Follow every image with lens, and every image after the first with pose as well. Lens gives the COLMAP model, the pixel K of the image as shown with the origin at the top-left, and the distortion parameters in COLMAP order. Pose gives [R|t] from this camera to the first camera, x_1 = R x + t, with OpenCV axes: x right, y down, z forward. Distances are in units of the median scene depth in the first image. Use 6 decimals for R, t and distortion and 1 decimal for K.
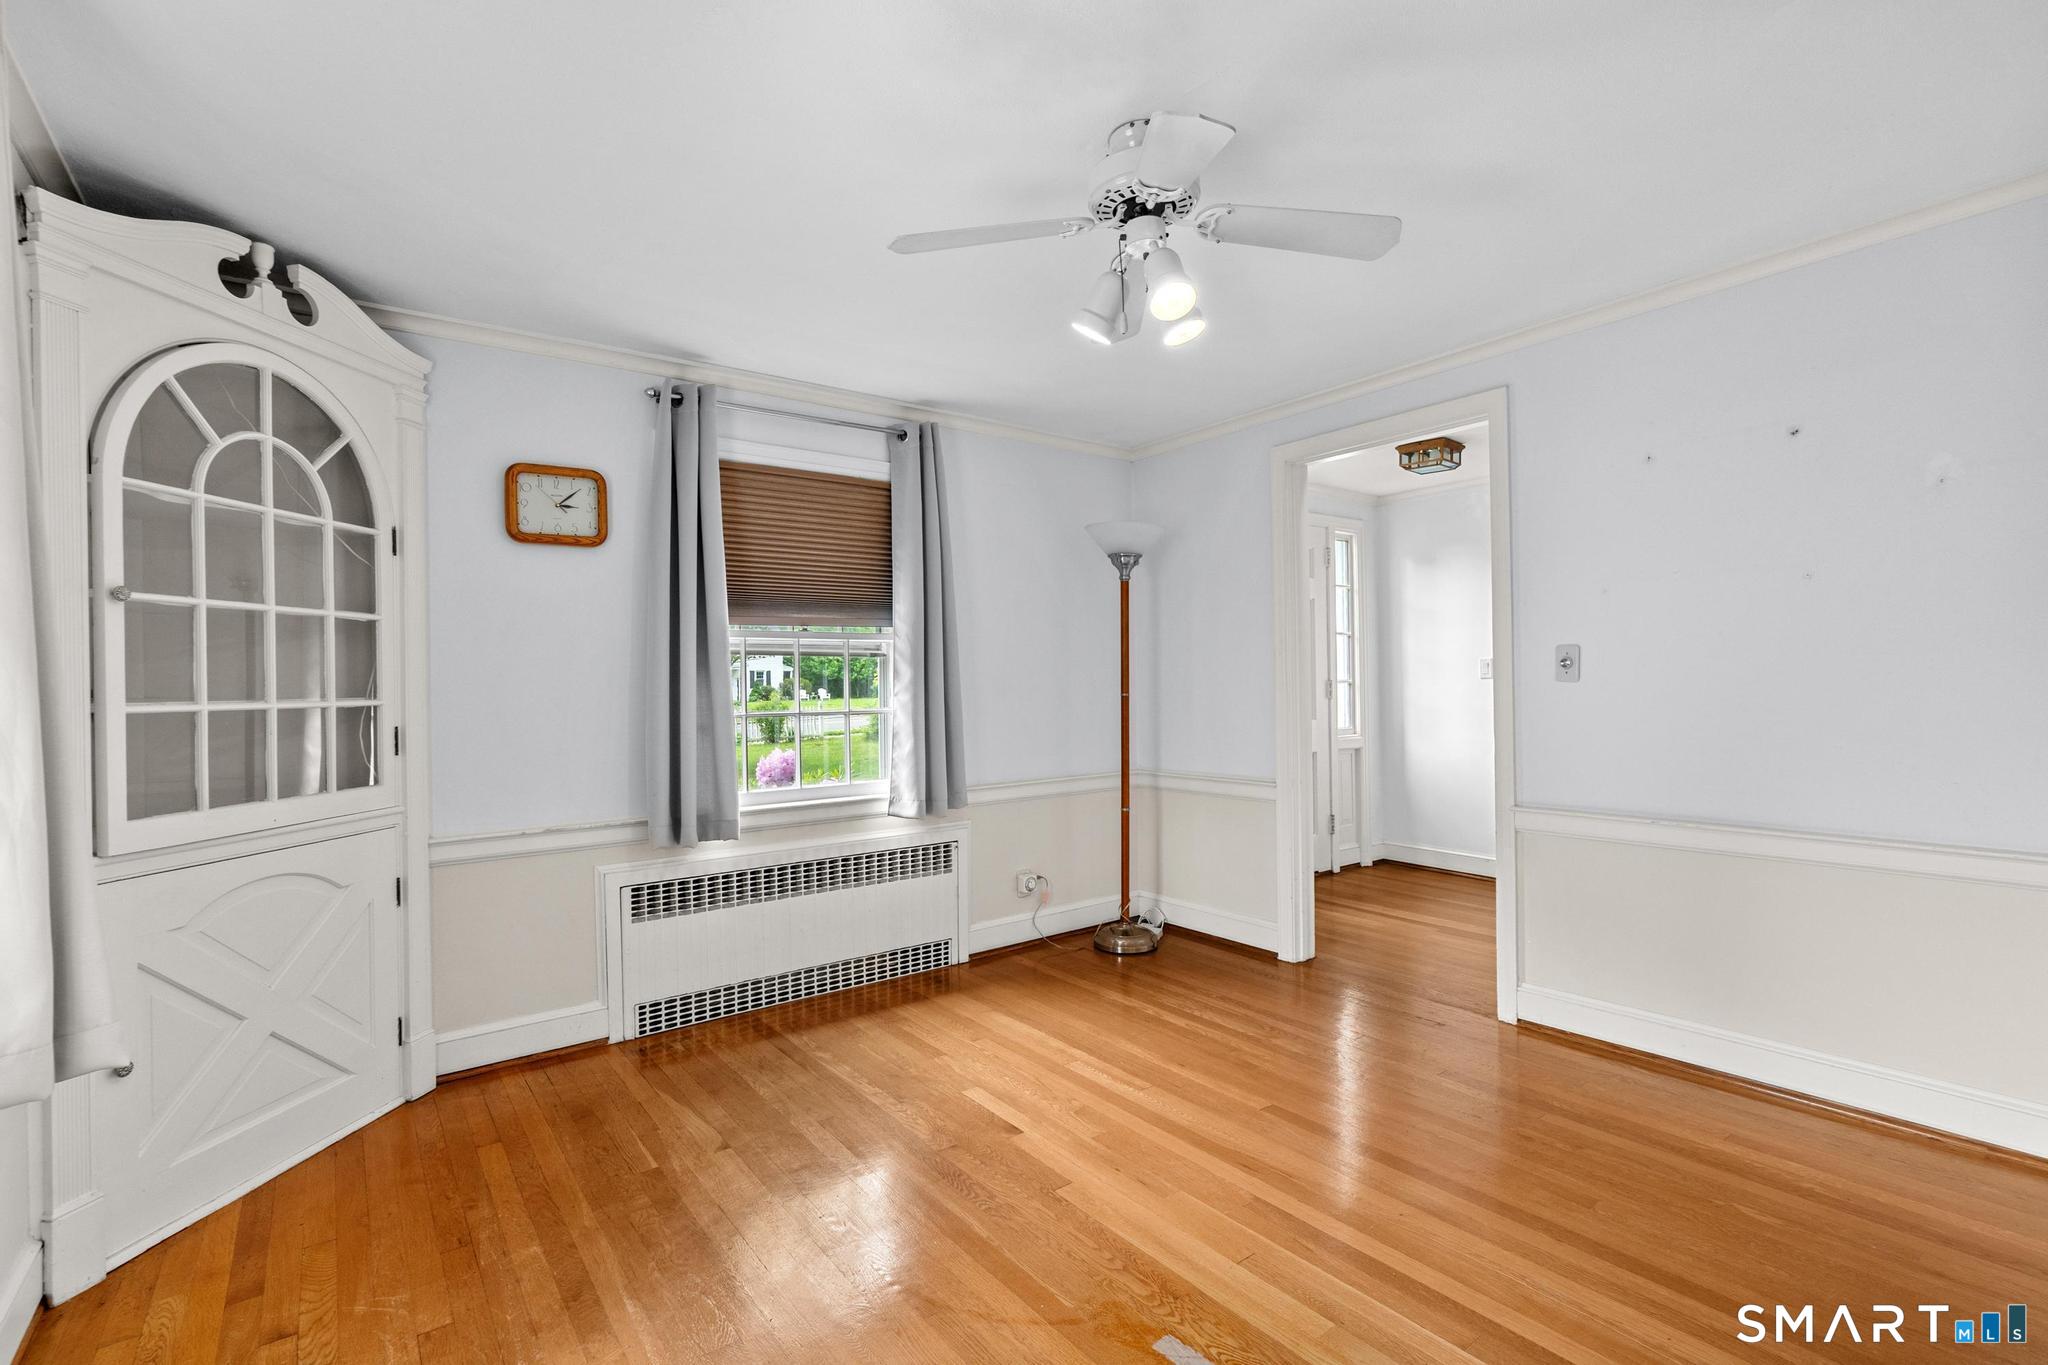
lens RADIAL K [[925.0, 0, 1003.6], [0, 925.0, 685.1], [0, 0, 1]] dist [-0.003126, -0.000009]
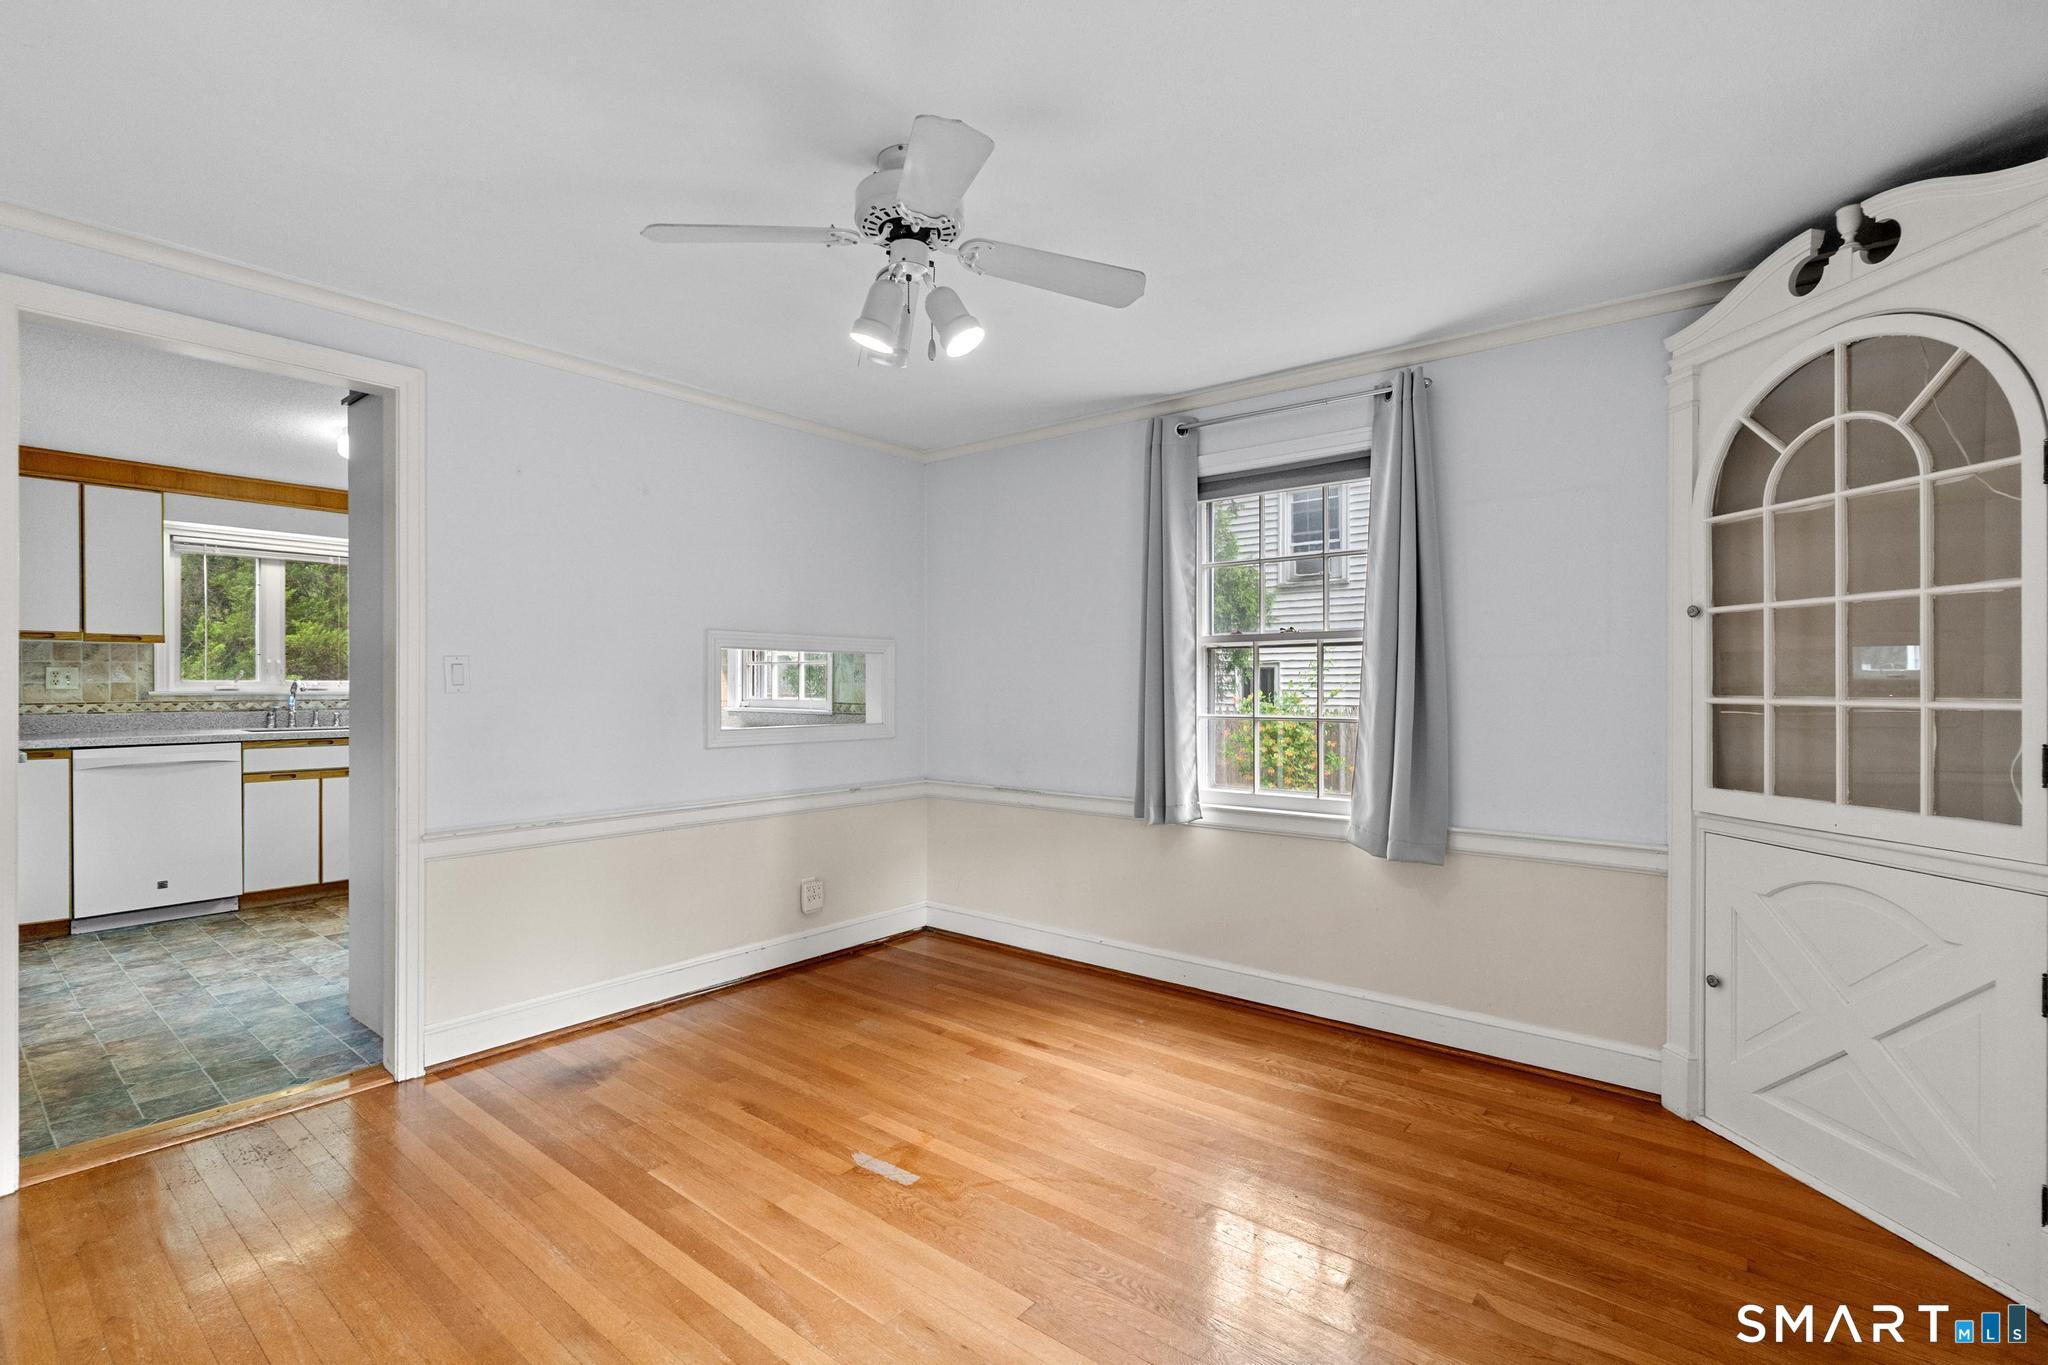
lens RADIAL K [[925.0, 0, 1003.6], [0, 925.0, 685.1], [0, 0, 1]] dist [-0.003126, -0.000009]
pose [[-0.969532, 0.020463, -0.244110, 0.262496], [0.019485, 0.999790, 0.006422, -0.019492], [0.244190, 0.001470, -0.969726, 1.717195]]
